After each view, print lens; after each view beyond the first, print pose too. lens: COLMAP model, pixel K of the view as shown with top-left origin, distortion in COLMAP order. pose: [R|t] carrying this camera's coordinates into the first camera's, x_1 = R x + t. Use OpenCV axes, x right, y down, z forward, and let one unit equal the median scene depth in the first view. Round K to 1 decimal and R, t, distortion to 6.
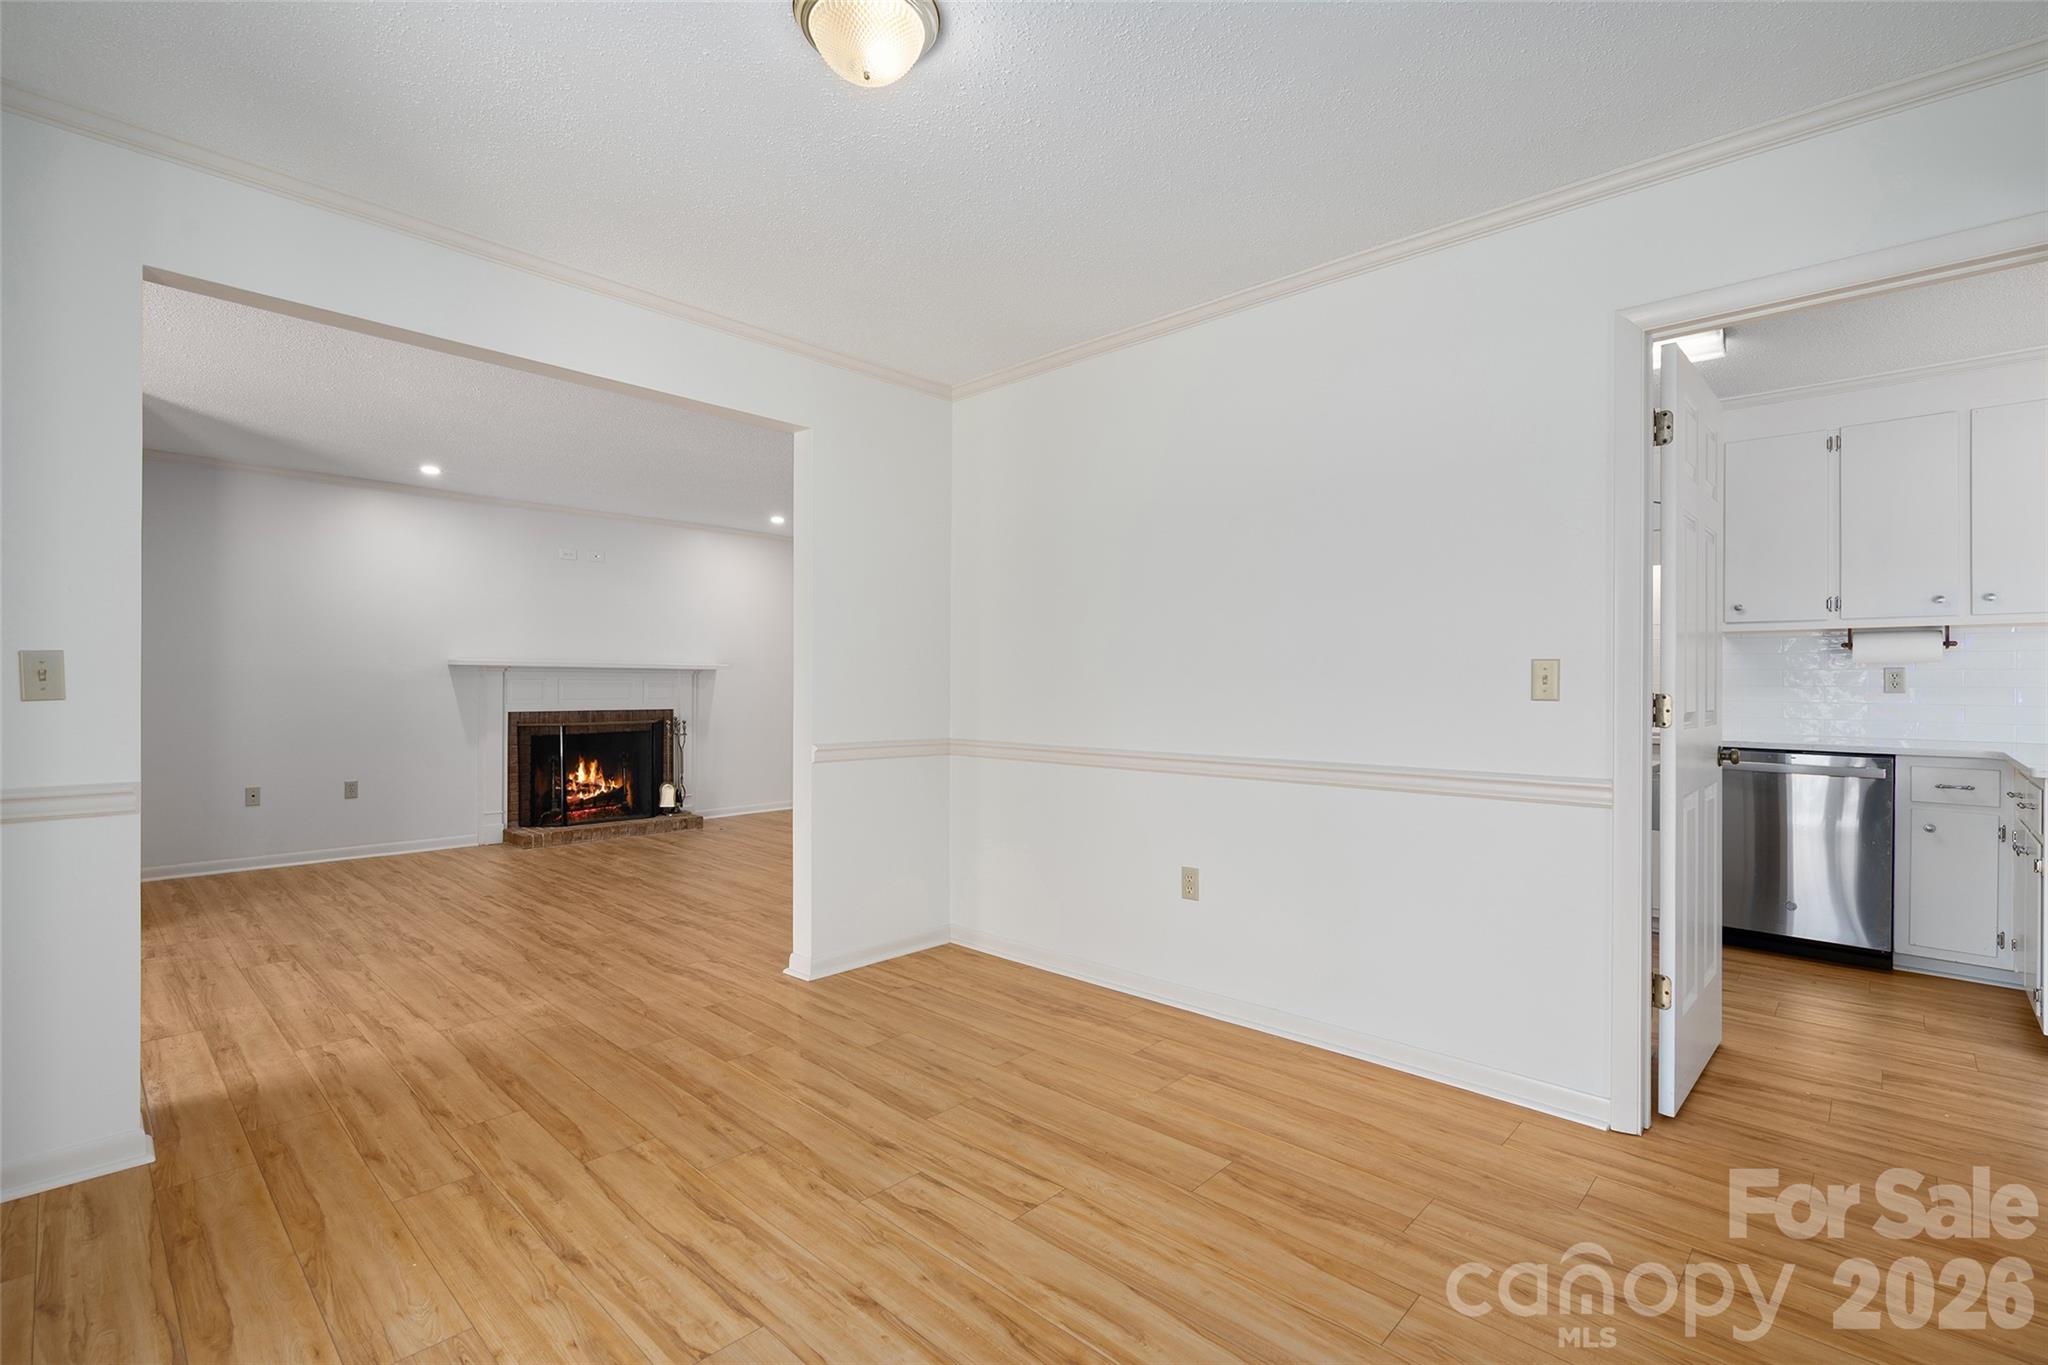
lens RADIAL K [[918.3, 0, 1014.4], [0, 918.3, 683.3], [0, 0, 1]] dist [-0.006527, 0.003153]
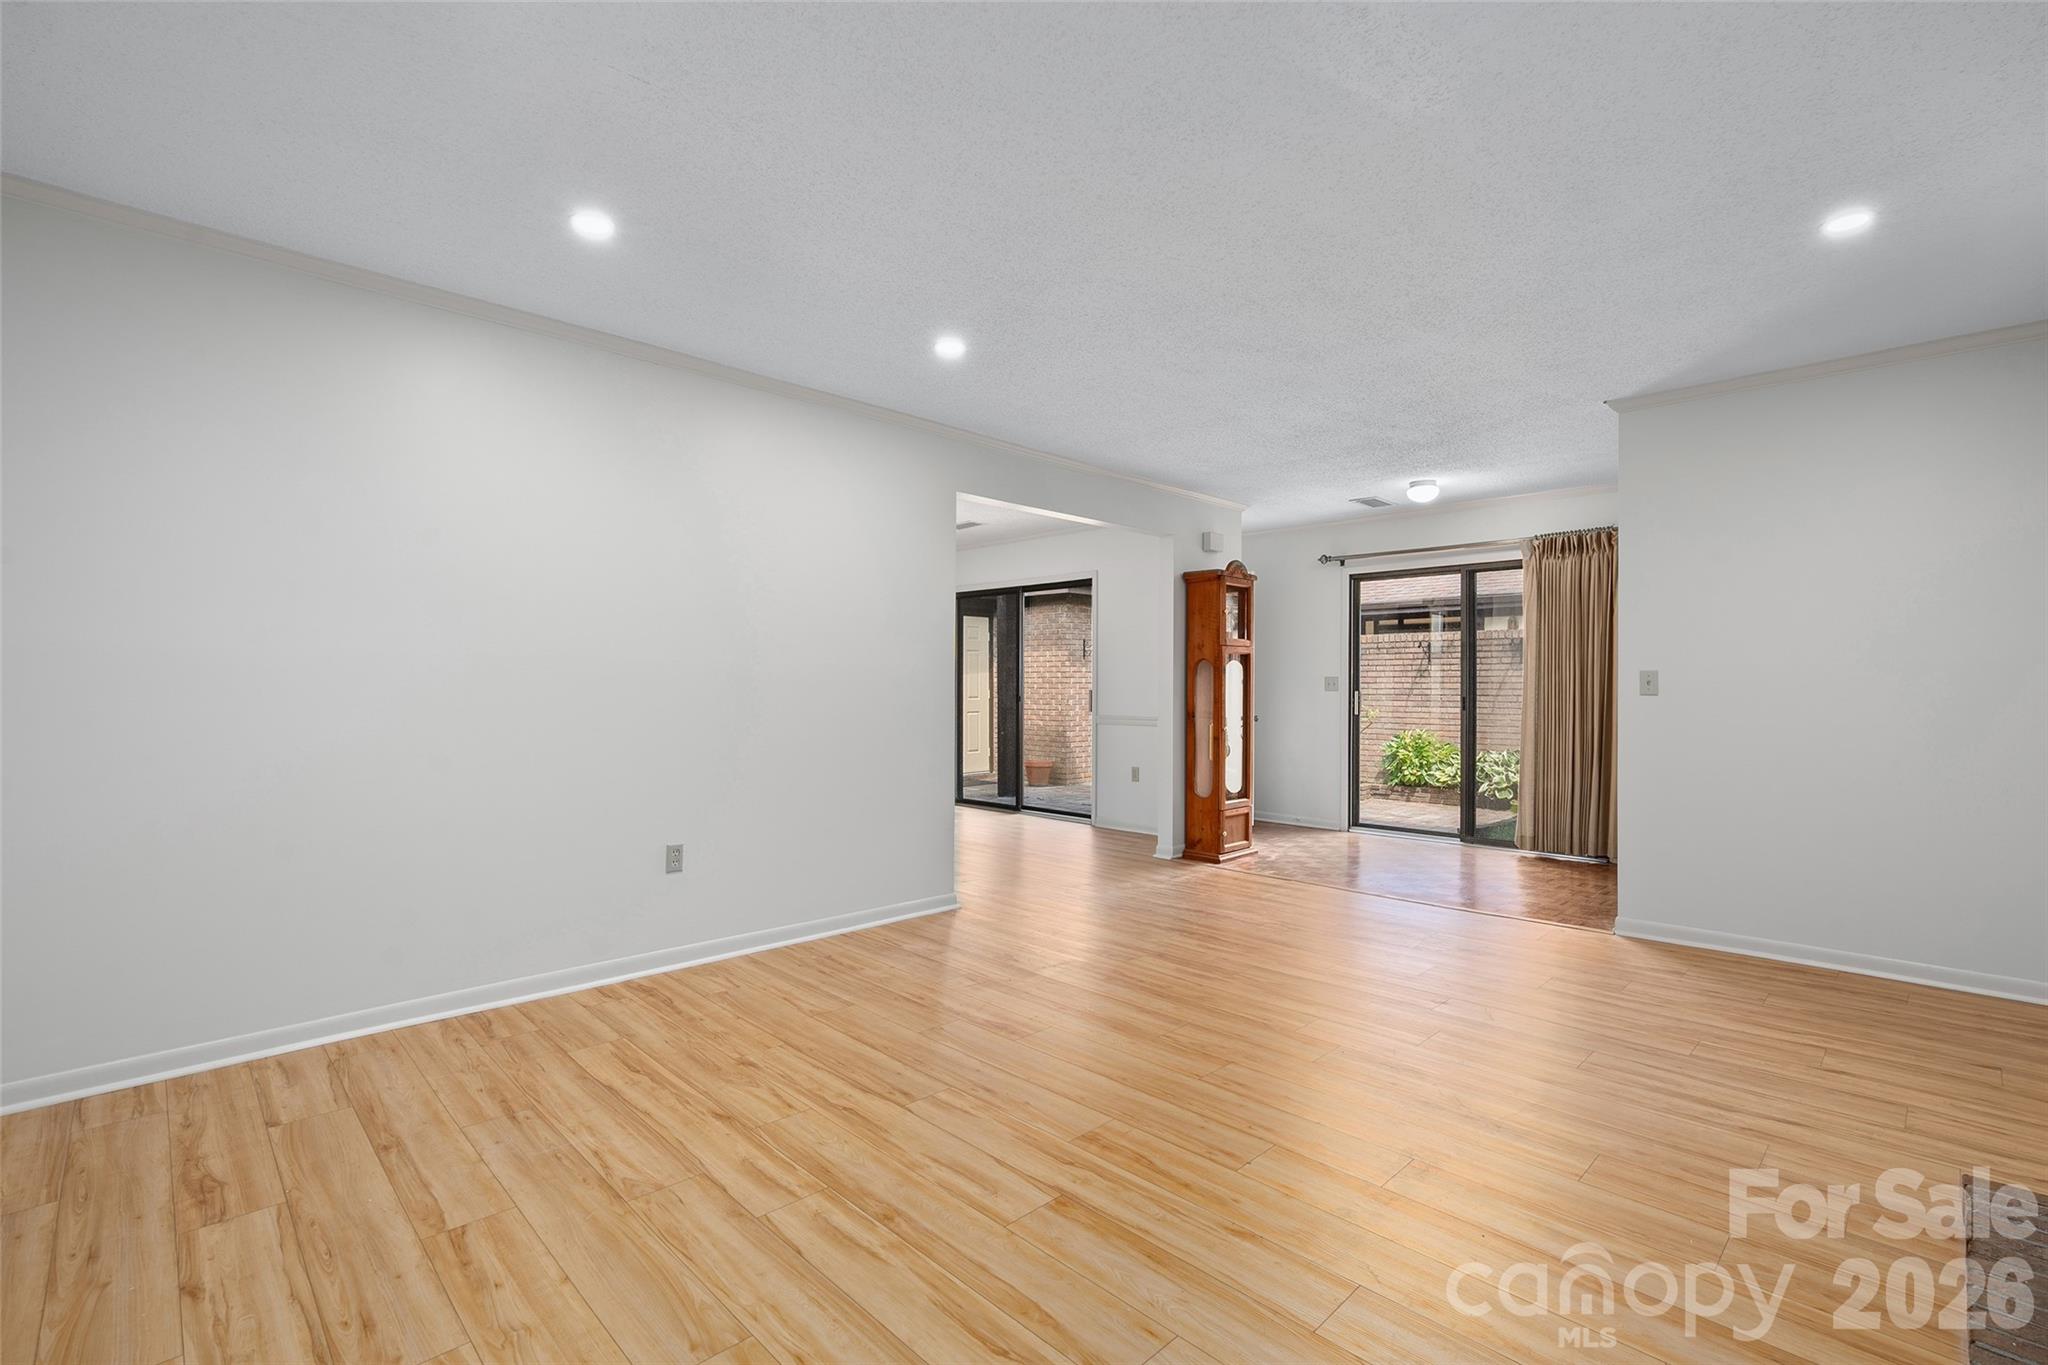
lens RADIAL K [[918.3, 0, 1021.8], [0, 918.3, 686.8], [0, 0, 1]] dist [-0.006527, 0.003153]
pose [[-0.999233, -0.008006, 0.038321, -0.475035], [-0.008010, 0.999968, 0.000050, 0.004496], [-0.038321, -0.000257, -0.999265, 2.825838]]
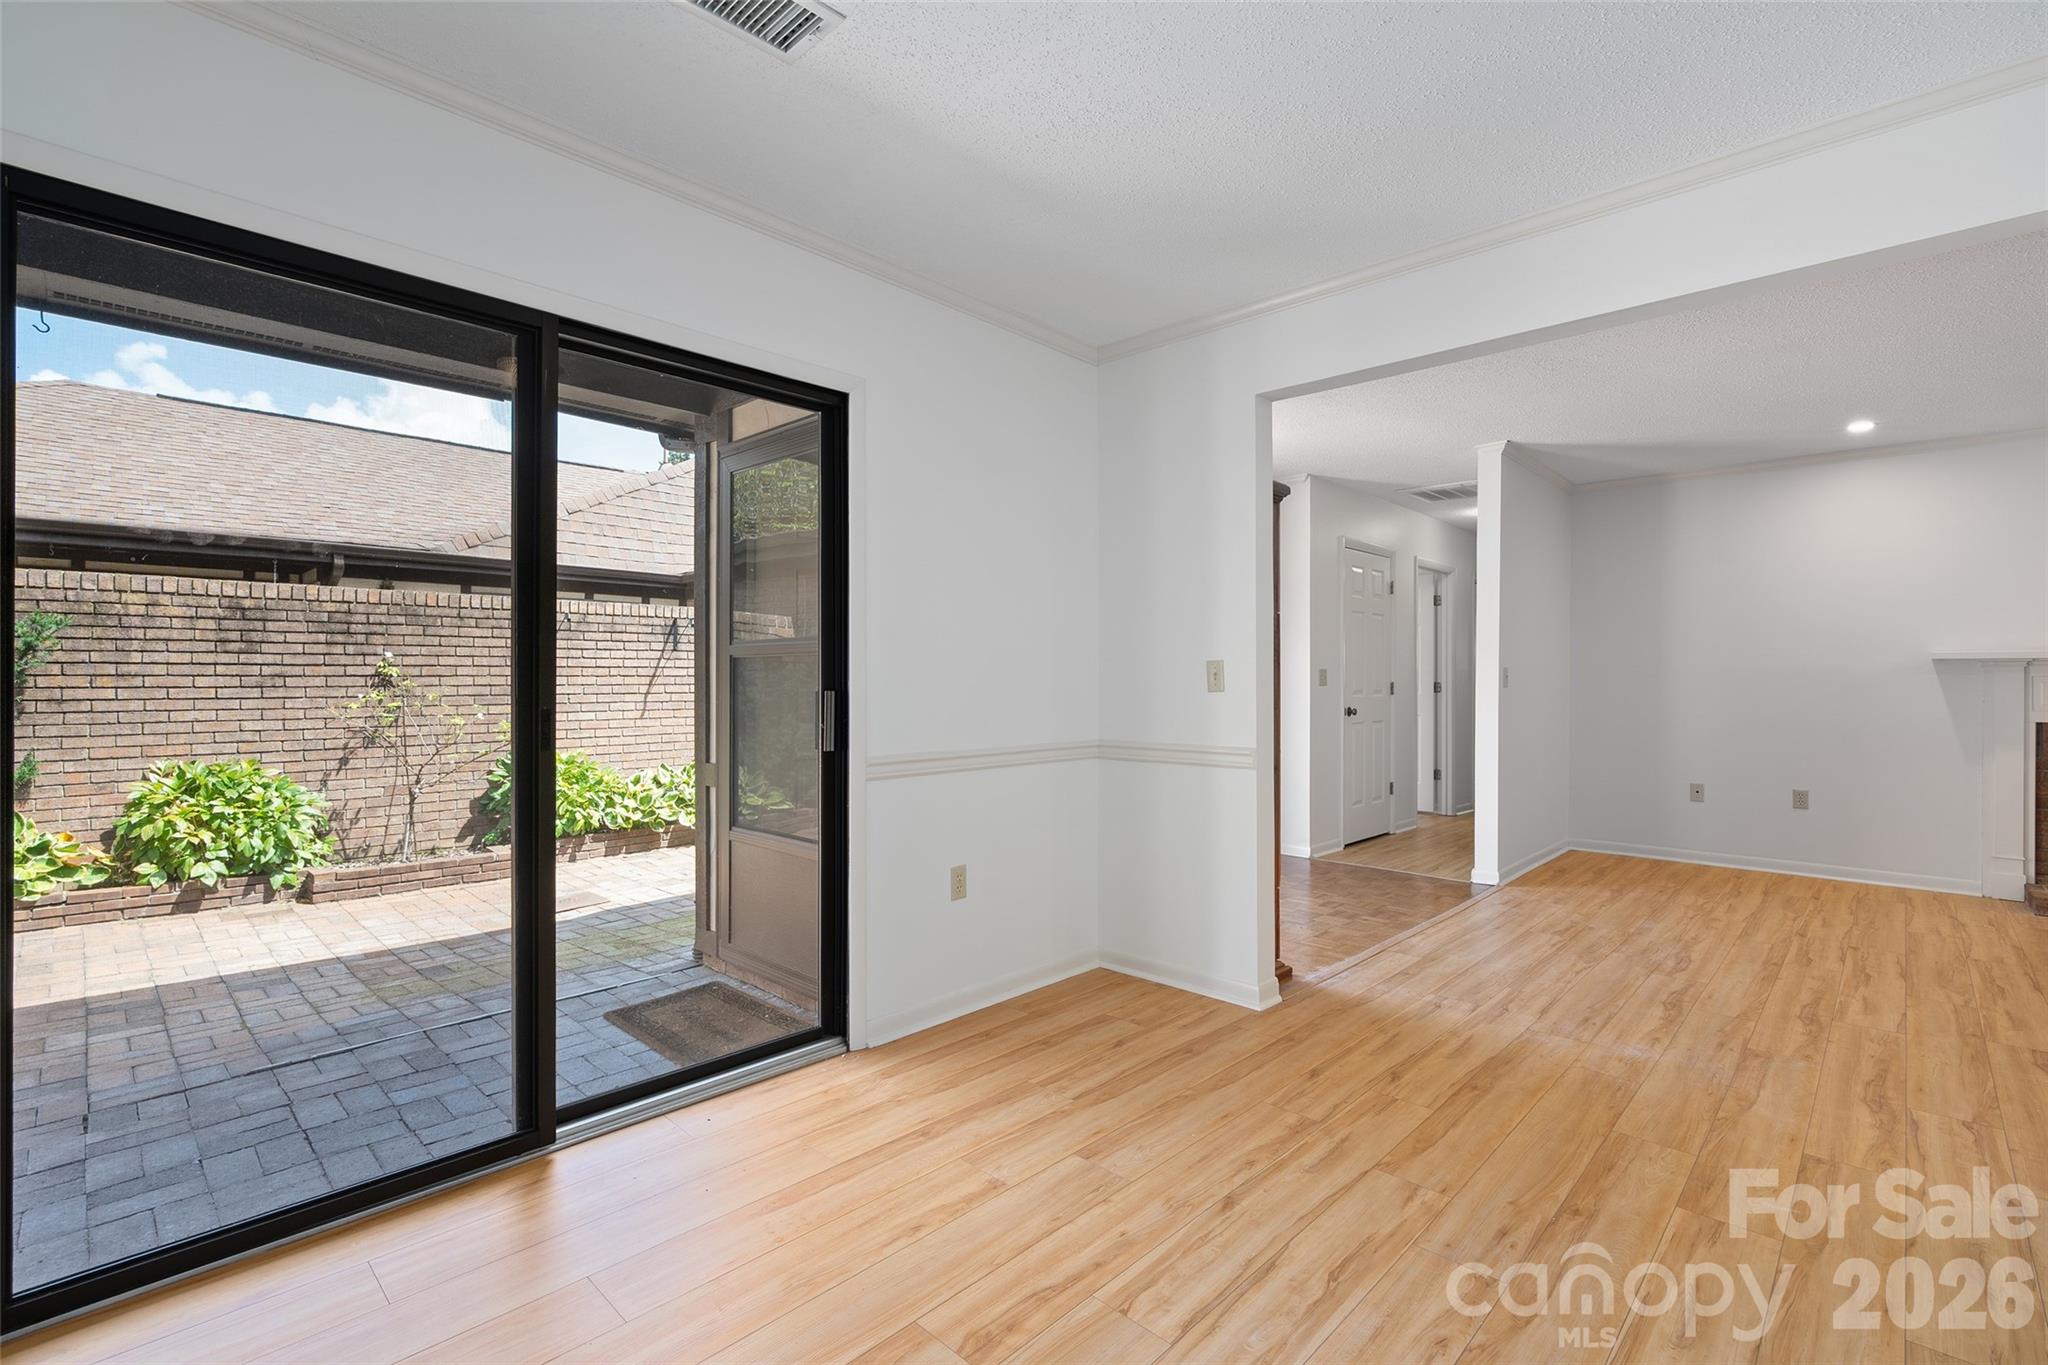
lens RADIAL K [[918.3, 0, 1027.0], [0, 918.3, 679.8], [0, 0, 1]] dist [-0.006527, 0.003153]
pose [[-0.002939, -0.007602, -0.999967, 0.379562], [0.000721, 0.999971, -0.007604, 0.007144], [0.999995, -0.000743, -0.002934, 0.468624]]
